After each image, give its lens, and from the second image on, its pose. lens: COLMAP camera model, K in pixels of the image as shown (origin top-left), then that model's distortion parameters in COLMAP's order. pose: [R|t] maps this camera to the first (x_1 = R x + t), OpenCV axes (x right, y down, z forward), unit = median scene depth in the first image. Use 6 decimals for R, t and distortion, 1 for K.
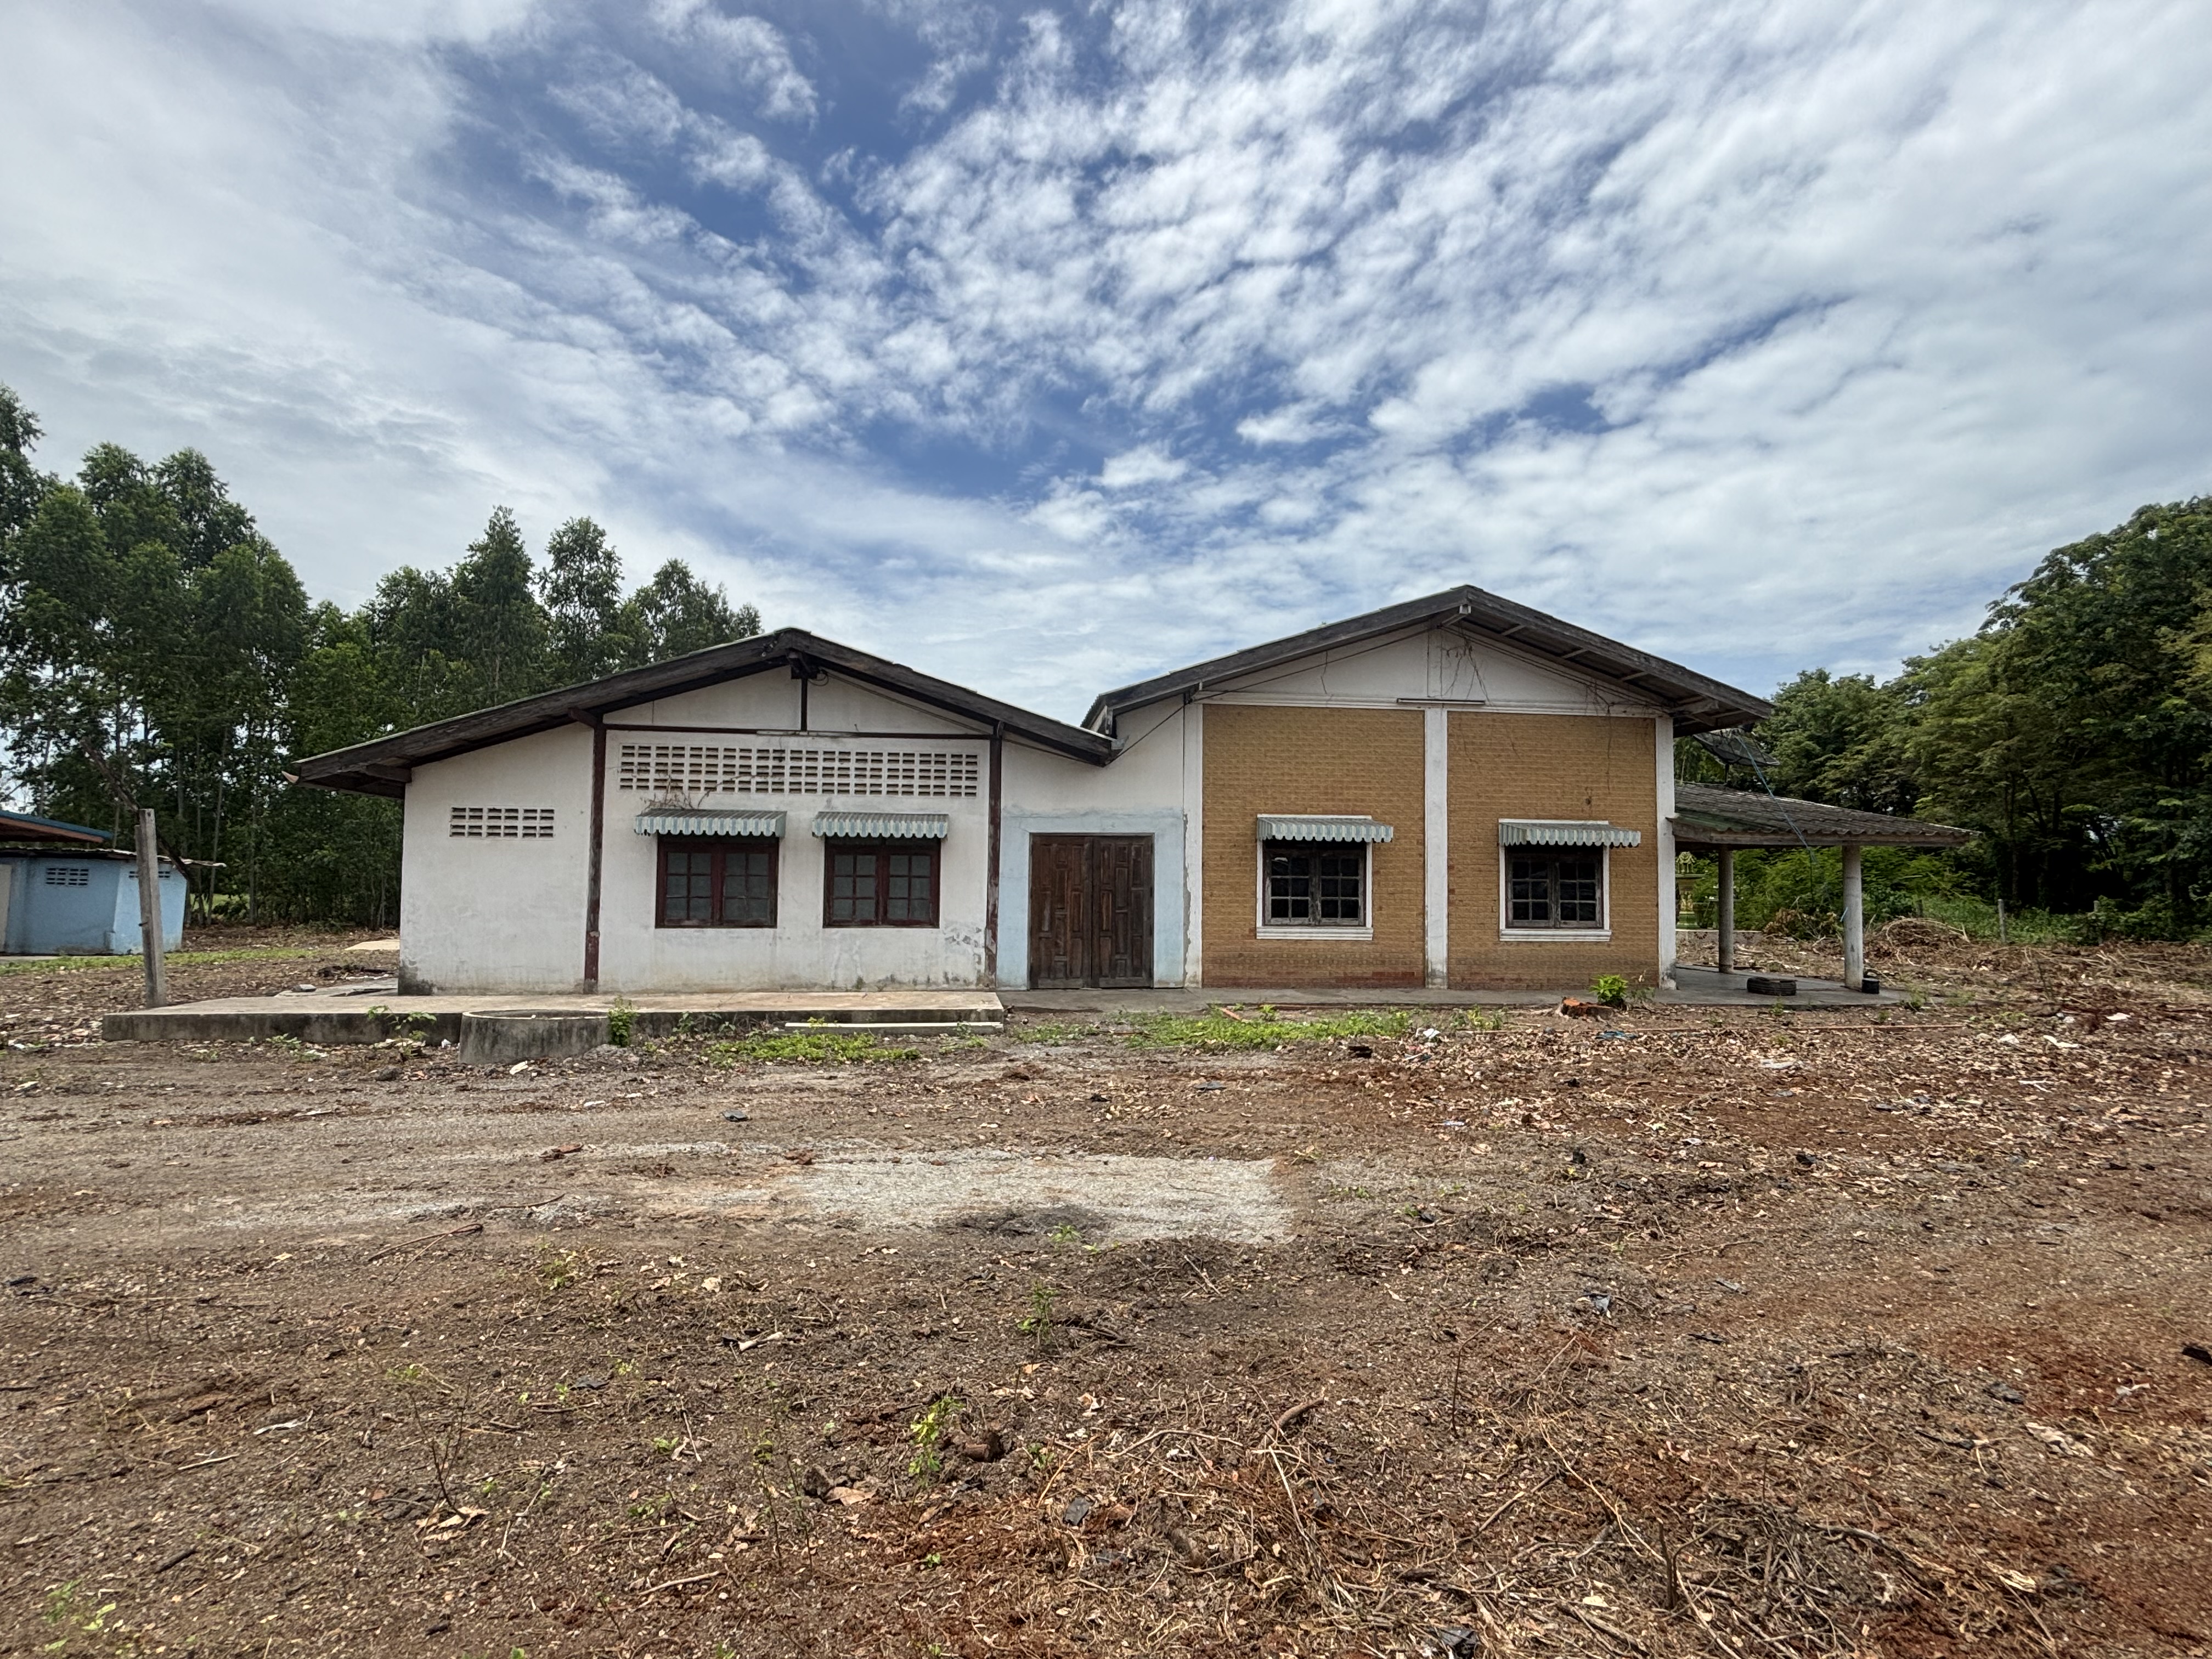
lens RADIAL K [[925.8, 0, 1106.0], [0, 925.8, 829.5], [0, 0, 1]] dist [0.031114, 0.000008]
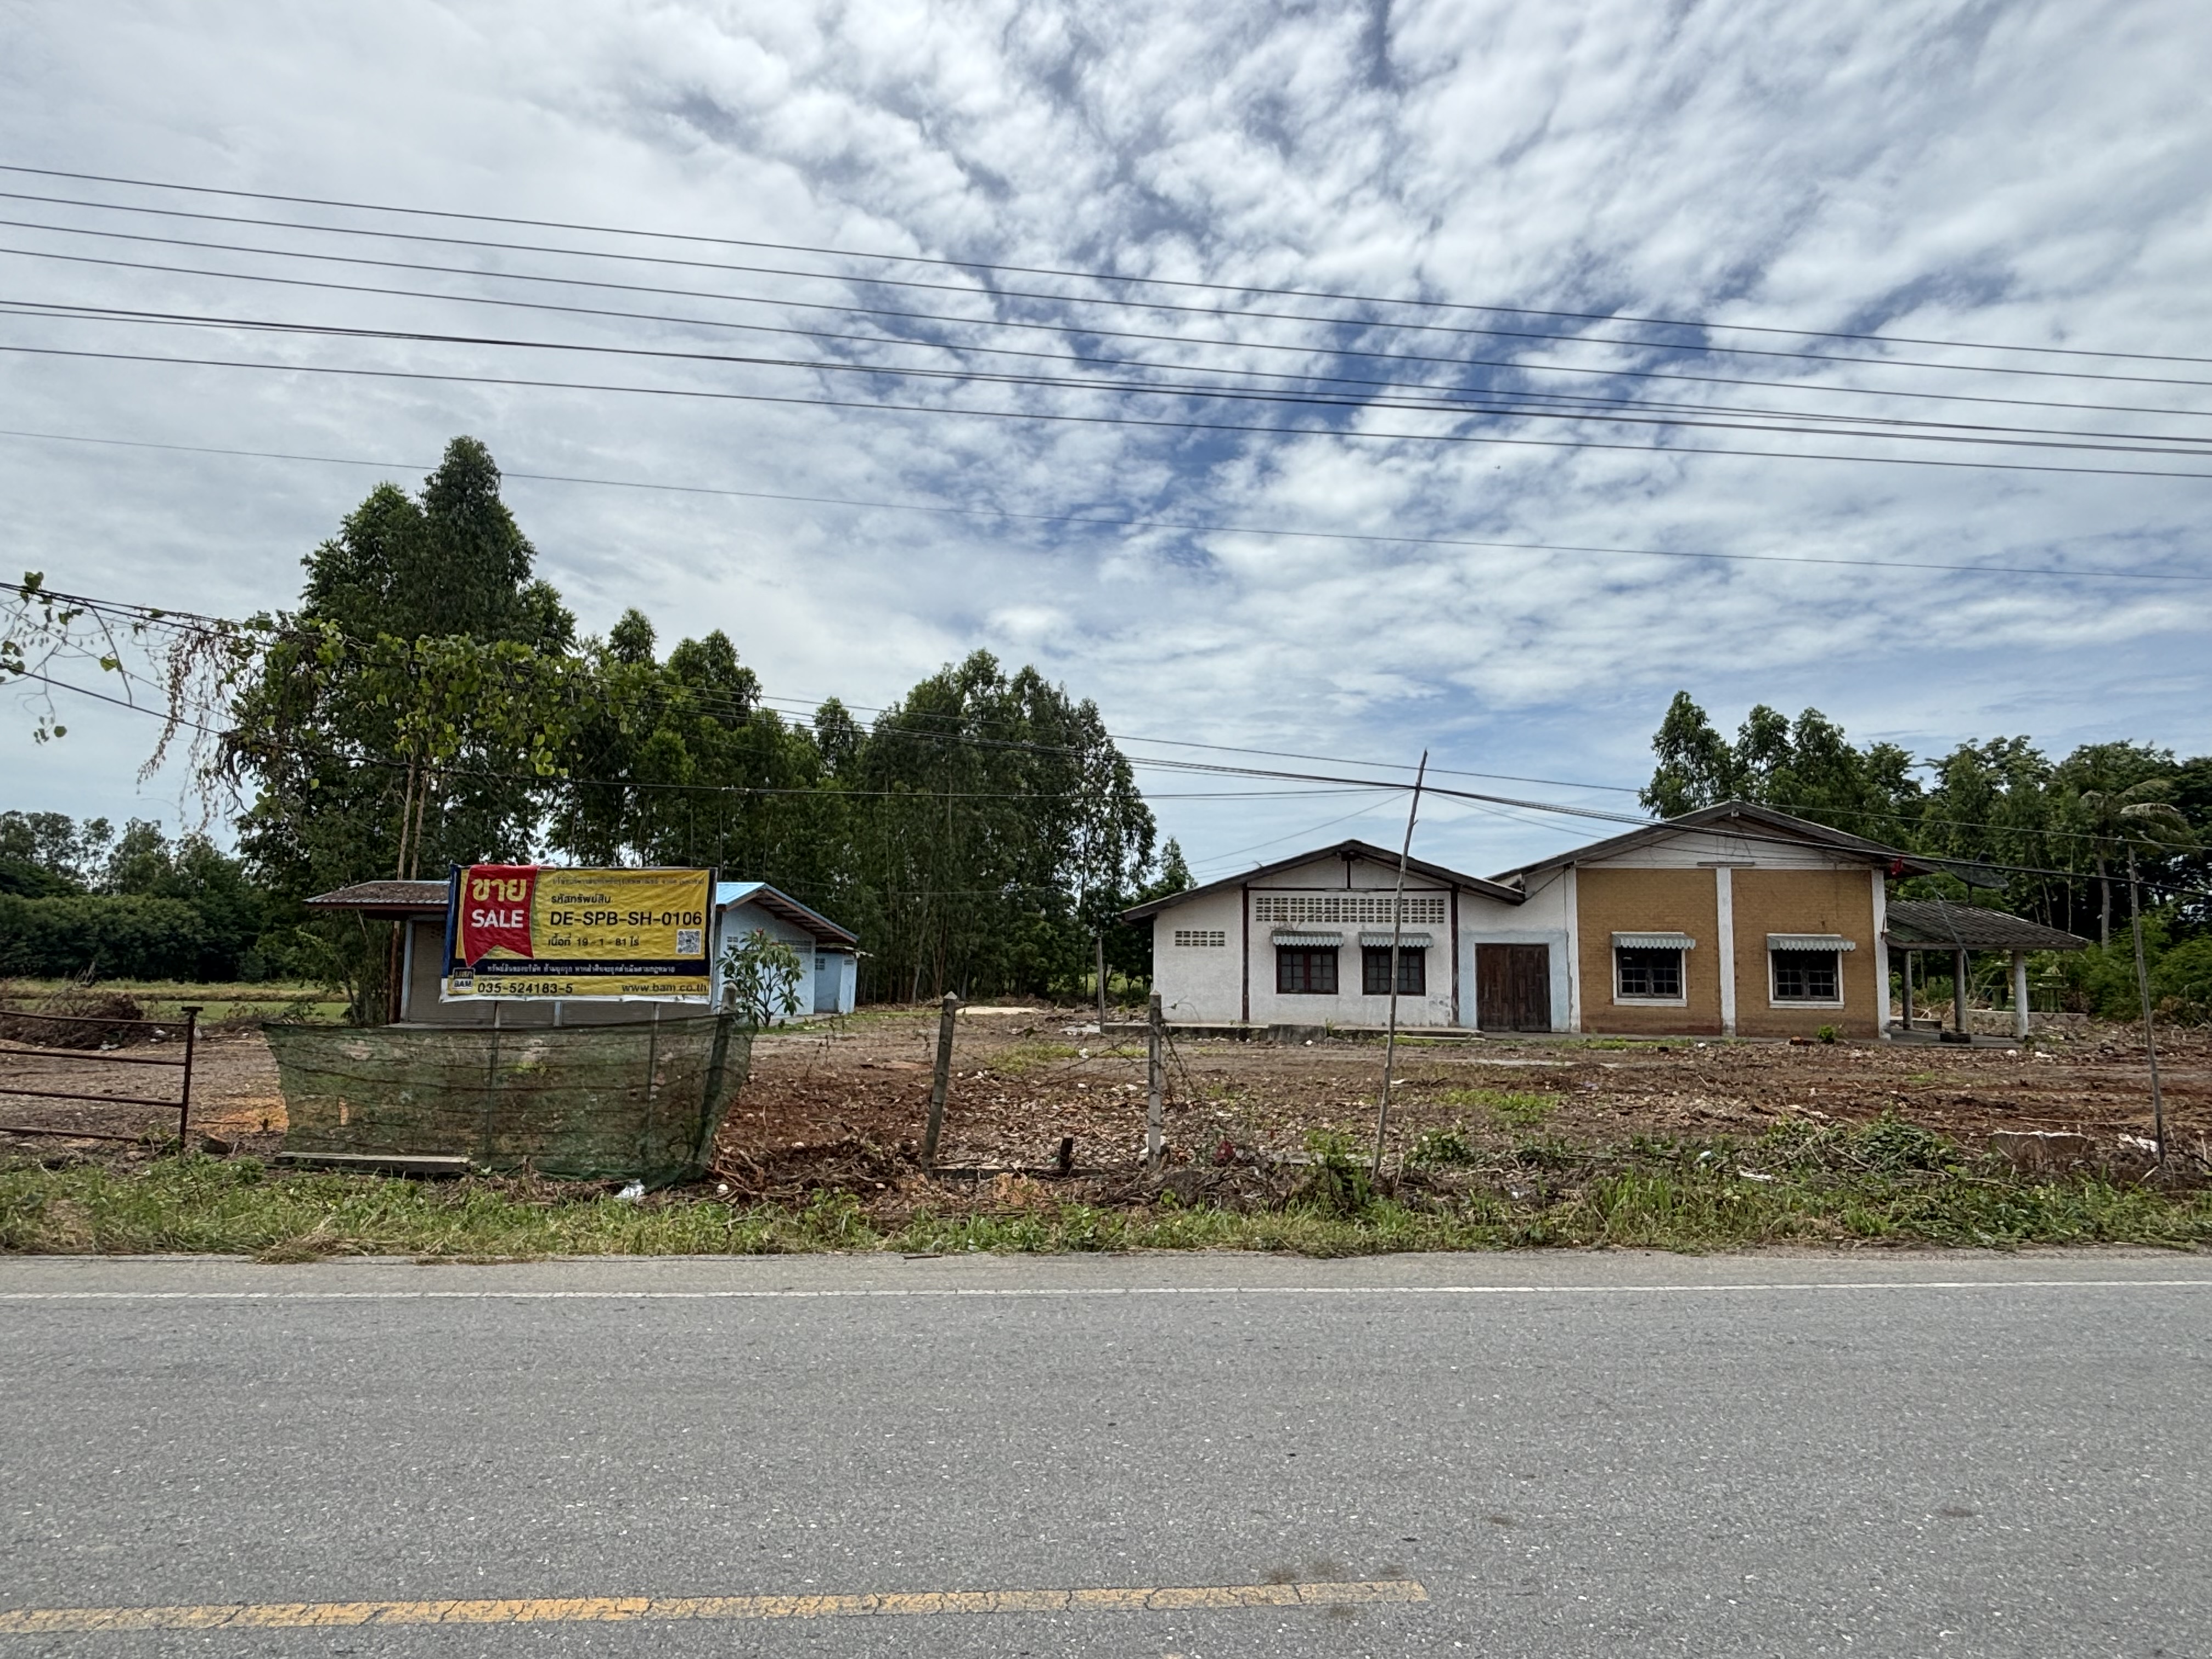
lens RADIAL K [[1199.8, 0, 1106.0], [0, 1199.8, 829.5], [0, 0, 1]] dist [-0.002690, -0.001769]
pose [[0.972041, -0.021526, -0.233822, -0.229959], [0.008912, 0.998454, -0.054872, -0.094819], [0.234642, 0.051254, 0.970730, -1.424170]]
